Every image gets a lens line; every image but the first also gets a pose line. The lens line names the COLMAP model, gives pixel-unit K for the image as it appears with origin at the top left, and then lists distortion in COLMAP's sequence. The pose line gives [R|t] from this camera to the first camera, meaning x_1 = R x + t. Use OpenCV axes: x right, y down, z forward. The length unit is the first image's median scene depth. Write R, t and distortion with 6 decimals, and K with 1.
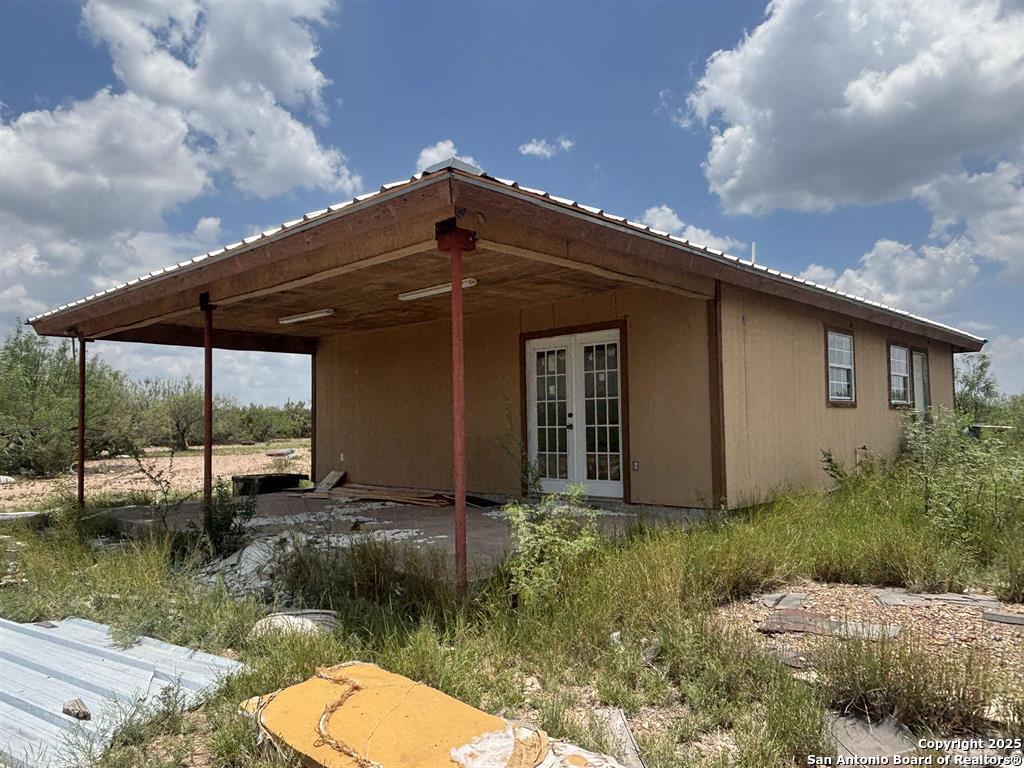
lens RADIAL K [[746.4, 0, 512.9], [0, 746.4, 385.0], [0, 0, 1]] dist [0.001448, 0.000050]
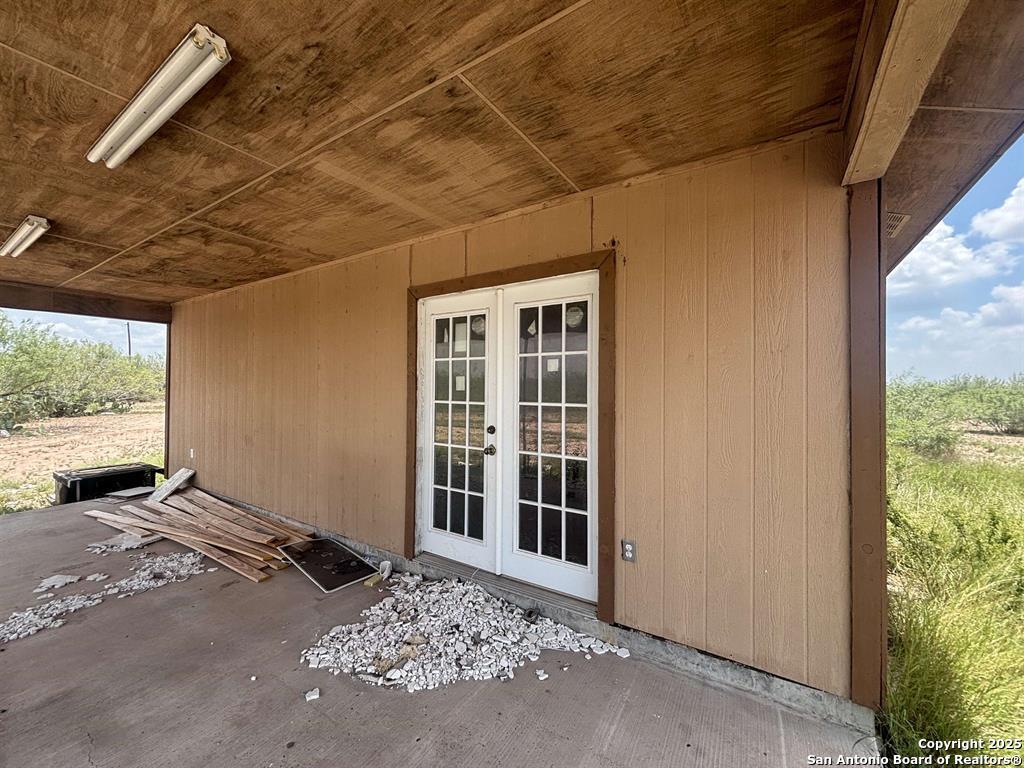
lens RADIAL K [[412.1, 0, 515.2], [0, 412.1, 384.6], [0, 0, 1]] dist [0.002865, 0.000050]
pose [[0.981553, 0.025403, 0.189497, 0.034604], [-0.033584, 0.998632, 0.040087, -0.007194], [-0.188220, -0.045712, 0.981063, 0.691806]]
